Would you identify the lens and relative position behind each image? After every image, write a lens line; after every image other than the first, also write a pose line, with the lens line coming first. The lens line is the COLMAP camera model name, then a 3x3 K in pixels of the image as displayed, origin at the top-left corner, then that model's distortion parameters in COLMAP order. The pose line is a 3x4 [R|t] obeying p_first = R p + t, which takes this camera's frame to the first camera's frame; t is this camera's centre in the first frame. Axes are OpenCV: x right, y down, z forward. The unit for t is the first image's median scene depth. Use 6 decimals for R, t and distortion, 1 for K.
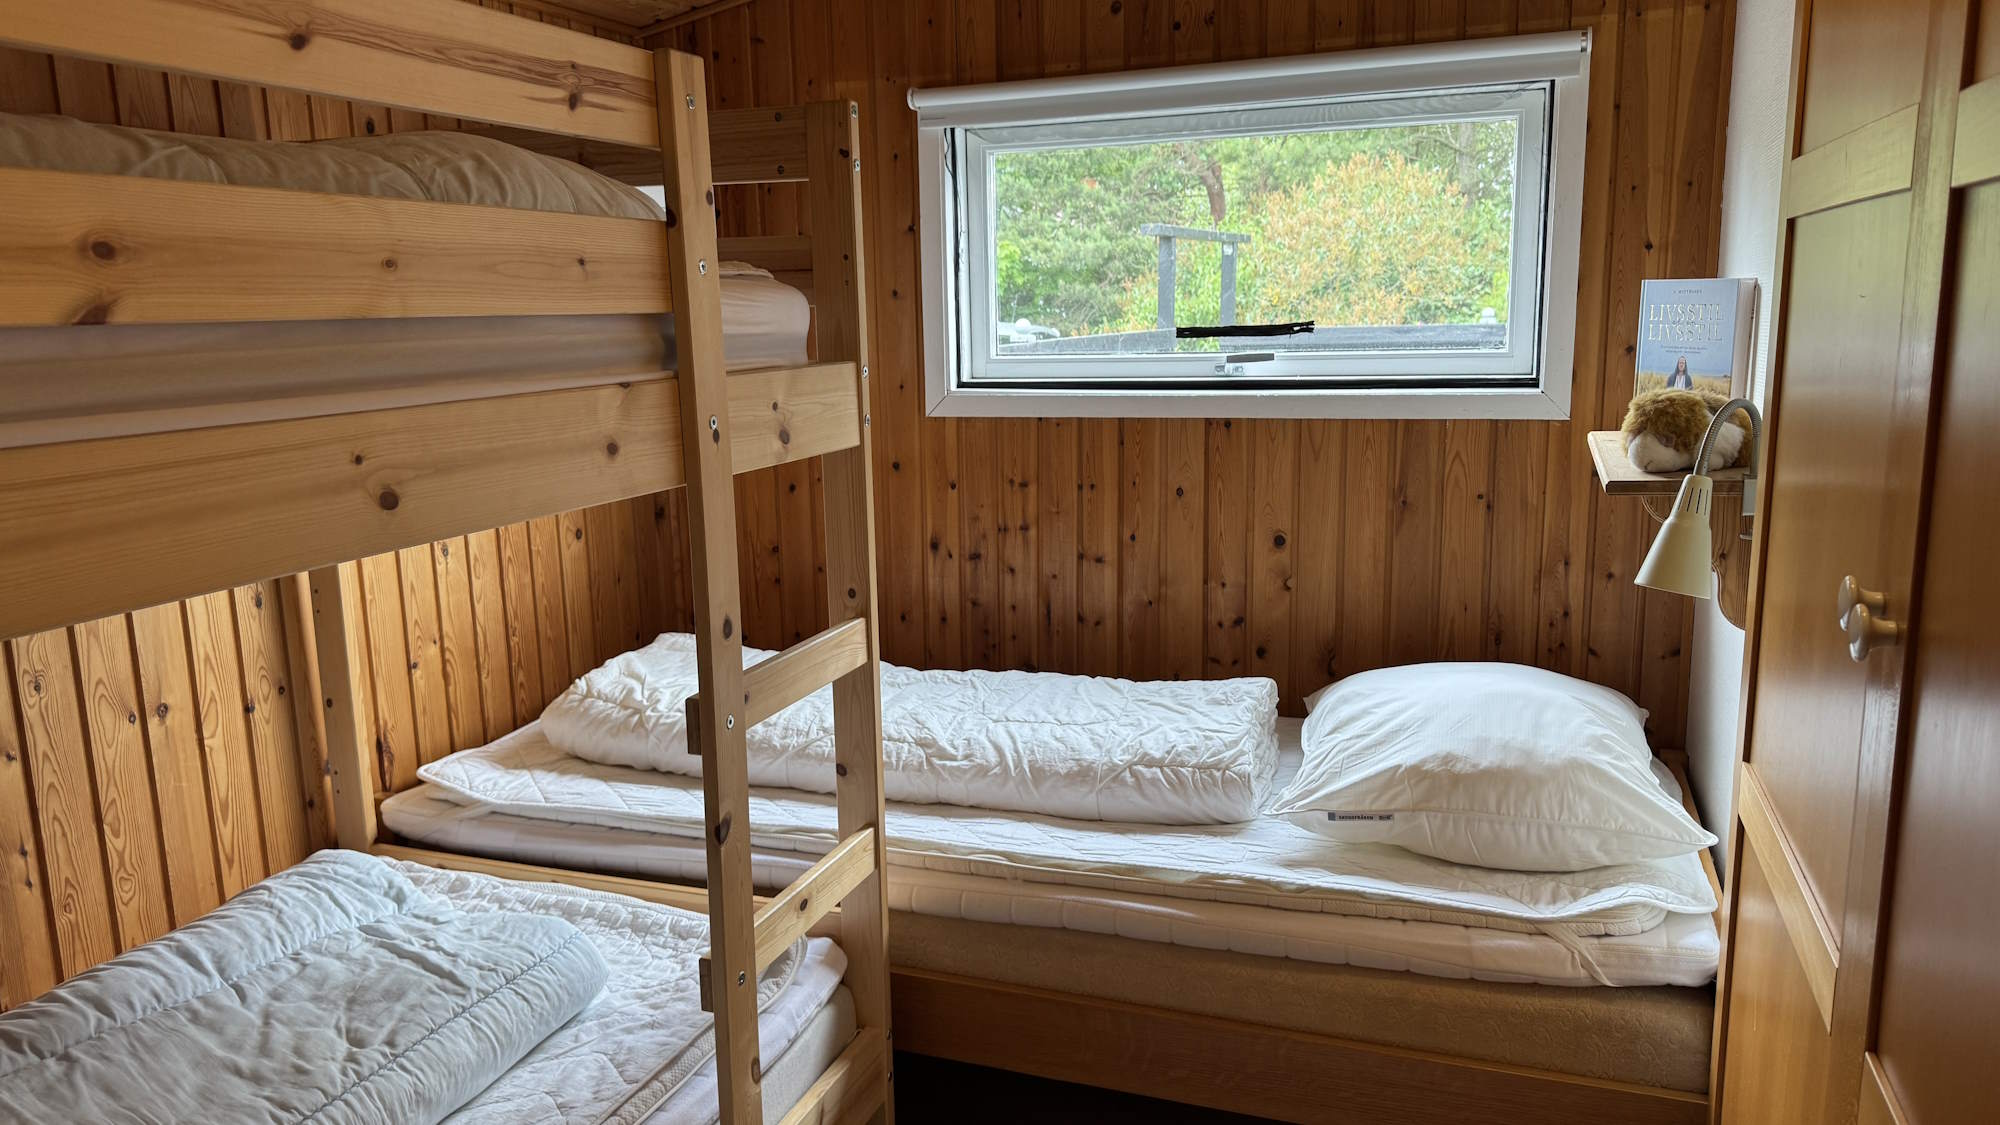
lens RADIAL K [[1415.4, 0, 962.2], [0, 1415.4, 579.9], [0, 0, 1]] dist [0.052095, -0.066911]
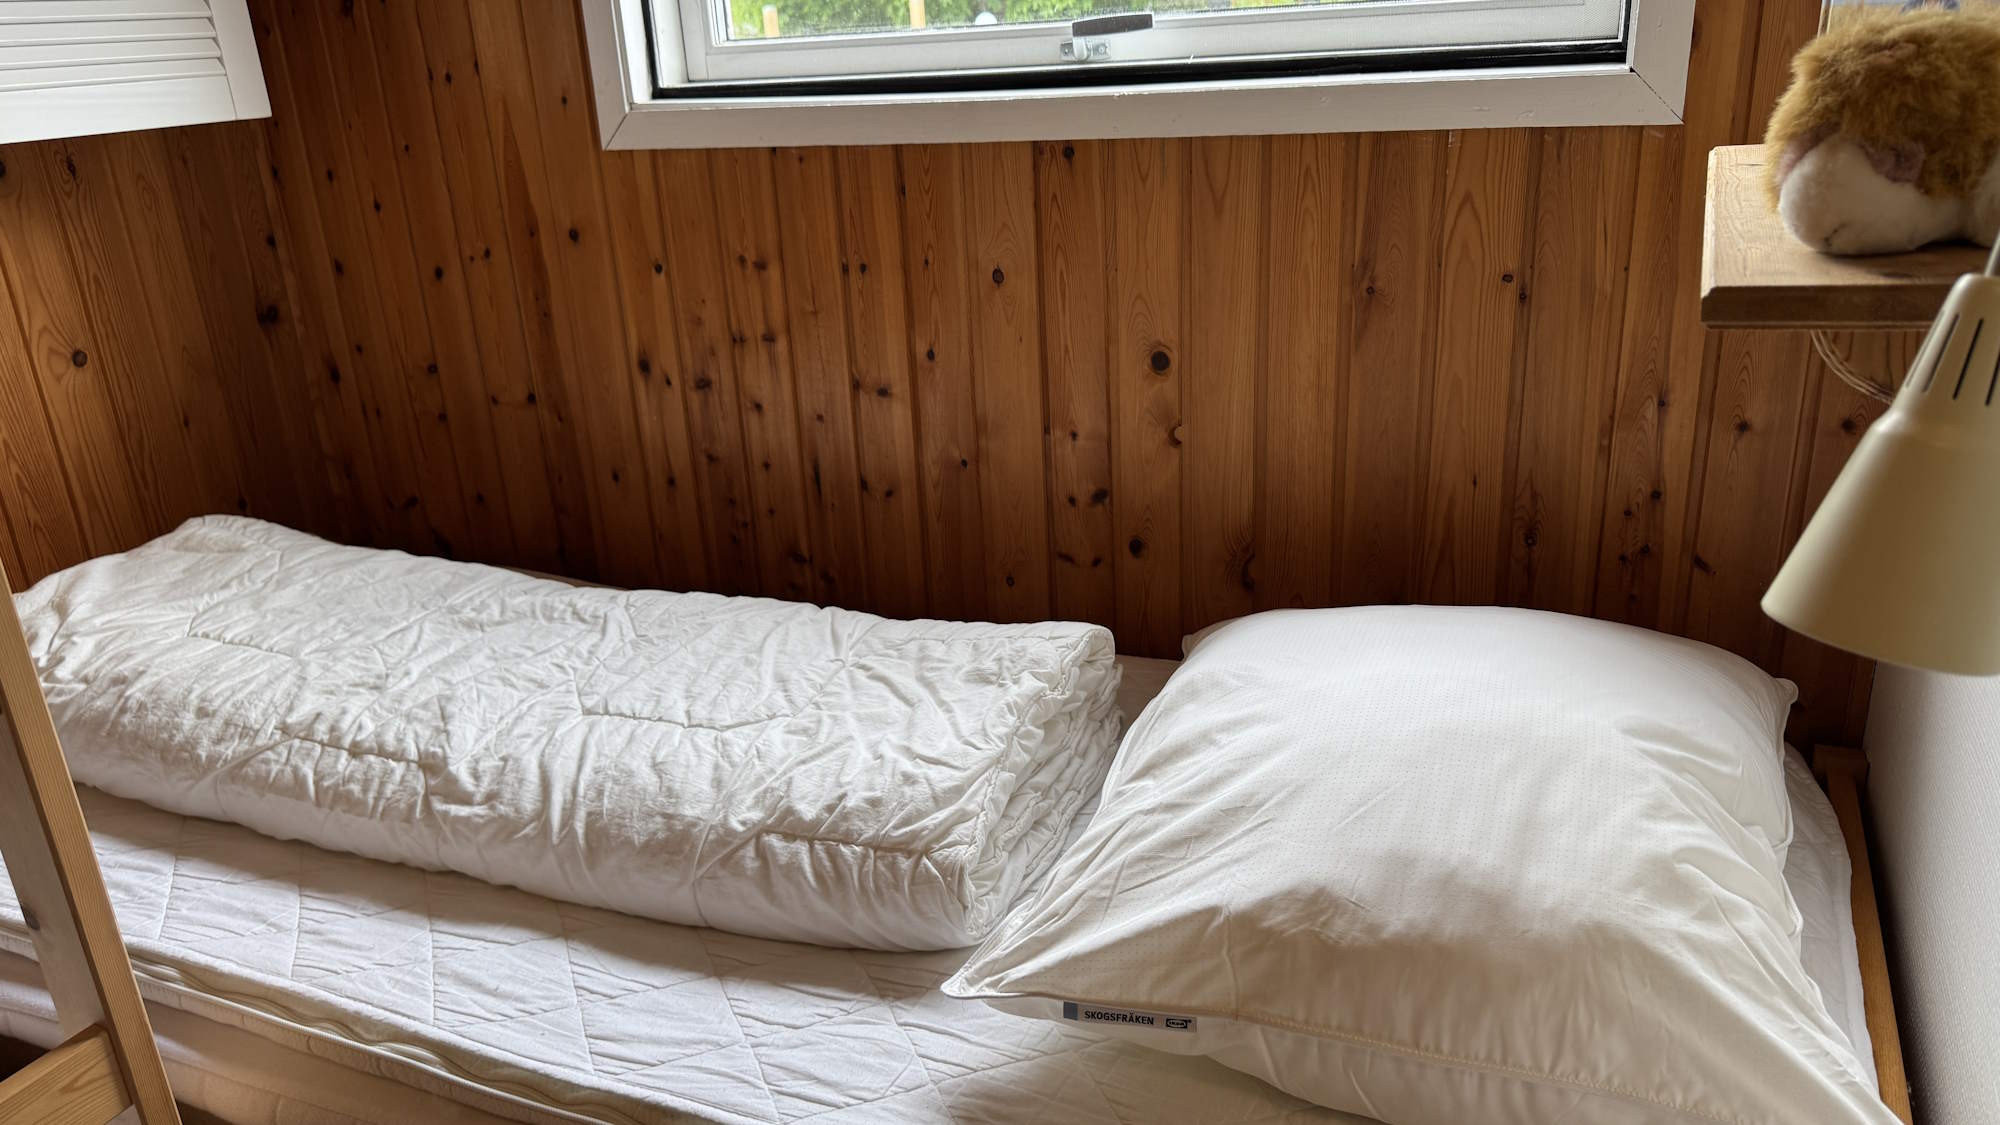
lens RADIAL K [[1415.4, 0, 995.9], [0, 1415.4, 582.5], [0, 0, 1]] dist [0.052095, -0.066911]
pose [[0.997434, -0.003900, -0.071485, 0.235543], [0.016353, 0.984529, 0.174459, -0.047987], [0.069699, -0.175180, 0.982066, 0.491928]]
